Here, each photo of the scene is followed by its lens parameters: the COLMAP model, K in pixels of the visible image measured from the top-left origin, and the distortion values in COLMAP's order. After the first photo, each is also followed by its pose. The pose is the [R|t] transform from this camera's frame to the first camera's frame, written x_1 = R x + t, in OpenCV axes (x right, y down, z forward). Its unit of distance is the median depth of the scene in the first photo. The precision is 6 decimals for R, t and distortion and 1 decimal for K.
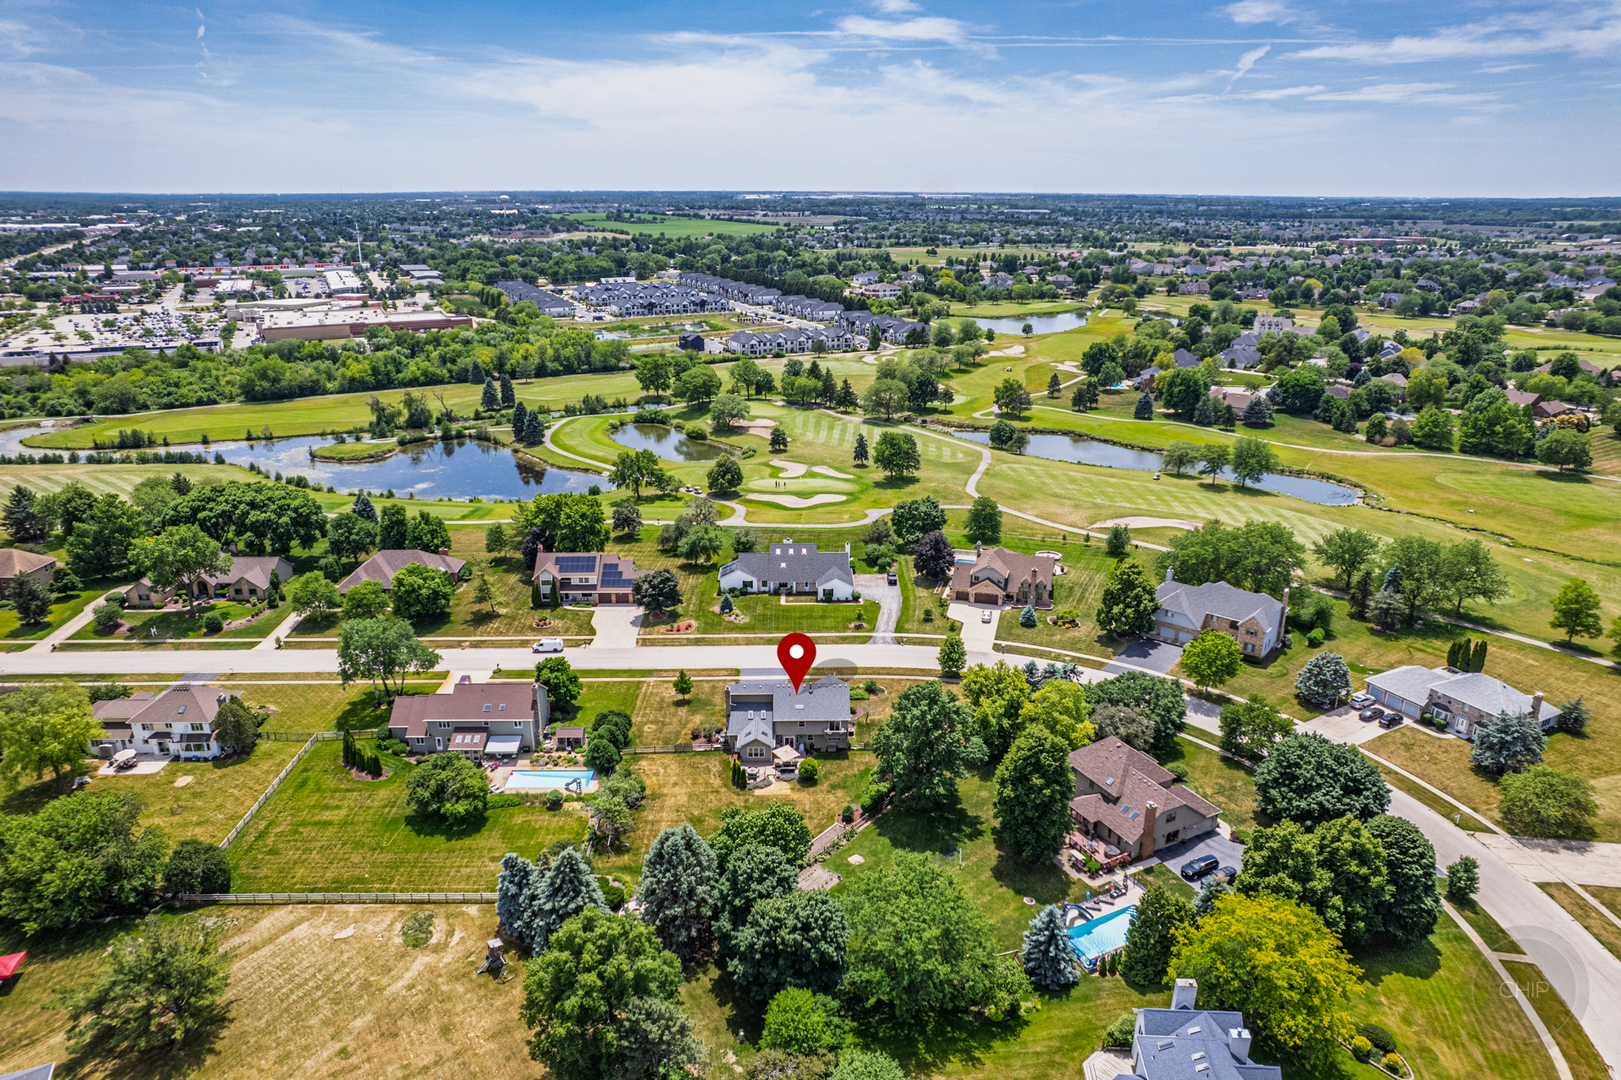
lens RADIAL K [[1018.8, 0, 802.1], [0, 1018.8, 580.0], [0, 0, 1]] dist [-0.067255, 0.053747]
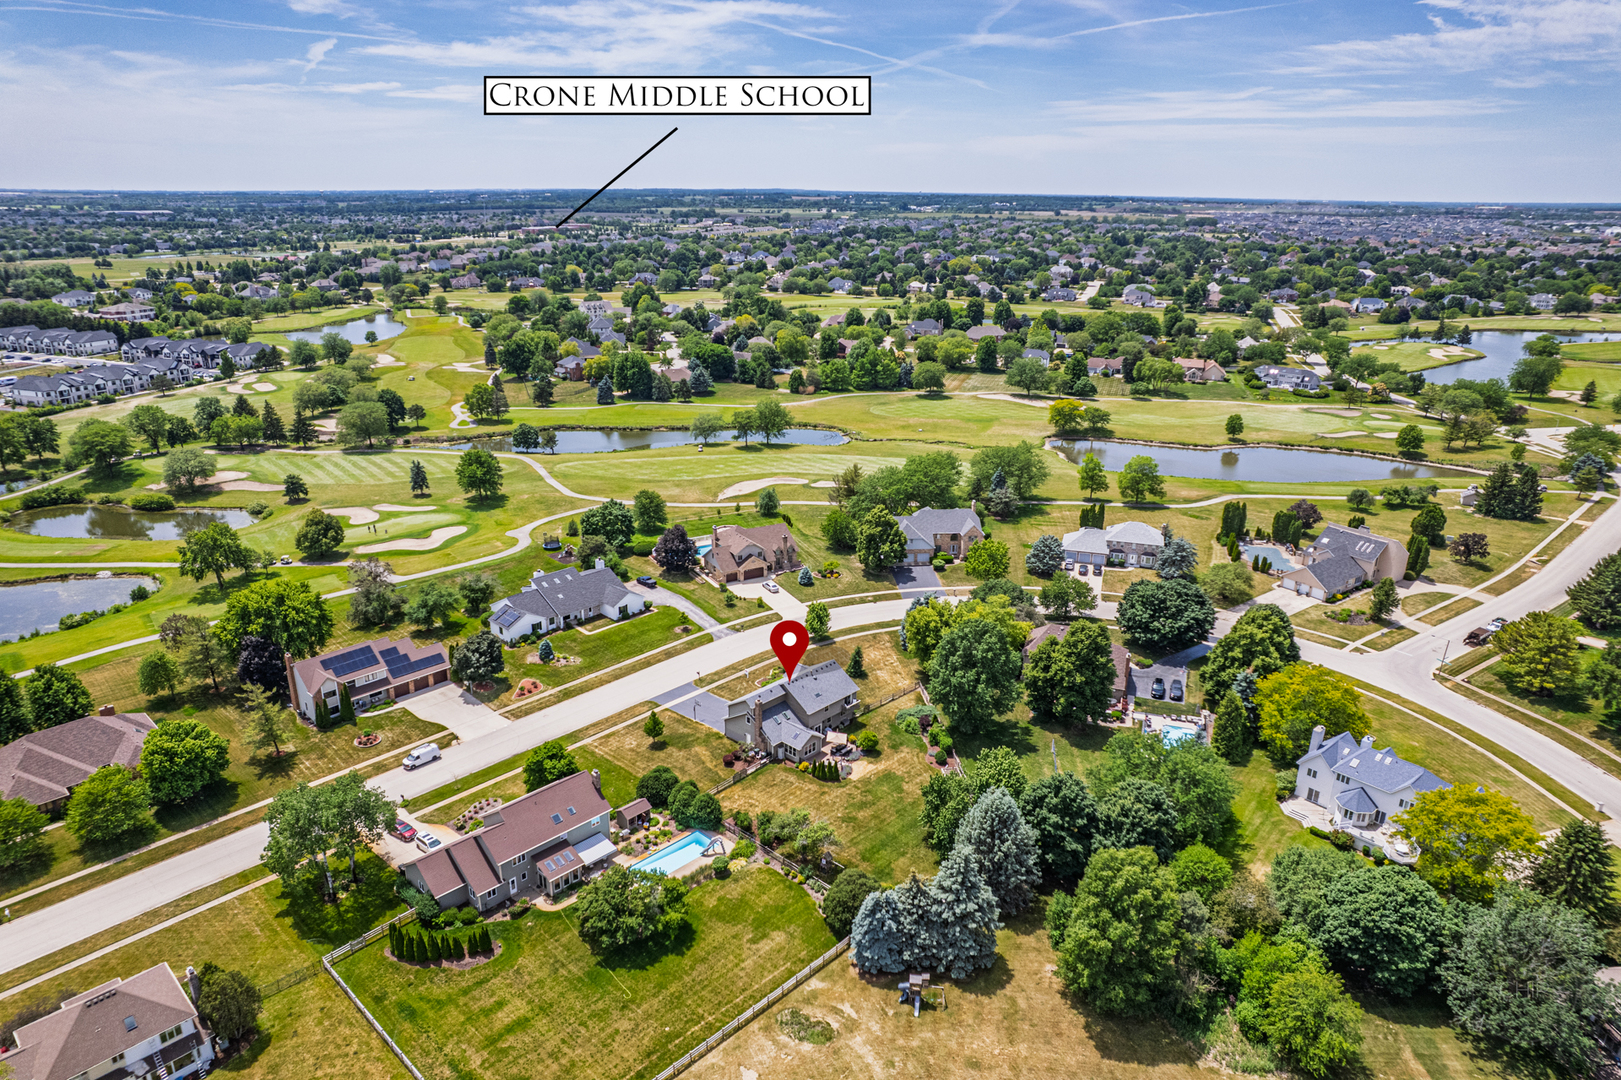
lens RADIAL K [[1018.8, 0, 802.1], [0, 1018.8, 580.0], [0, 0, 1]] dist [-0.067255, 0.053747]
pose [[0.705095, -0.253255, 0.662346, -0.280418], [0.249499, 0.962926, 0.102583, -0.041150], [-0.663770, 0.092924, 0.742141, 0.095535]]
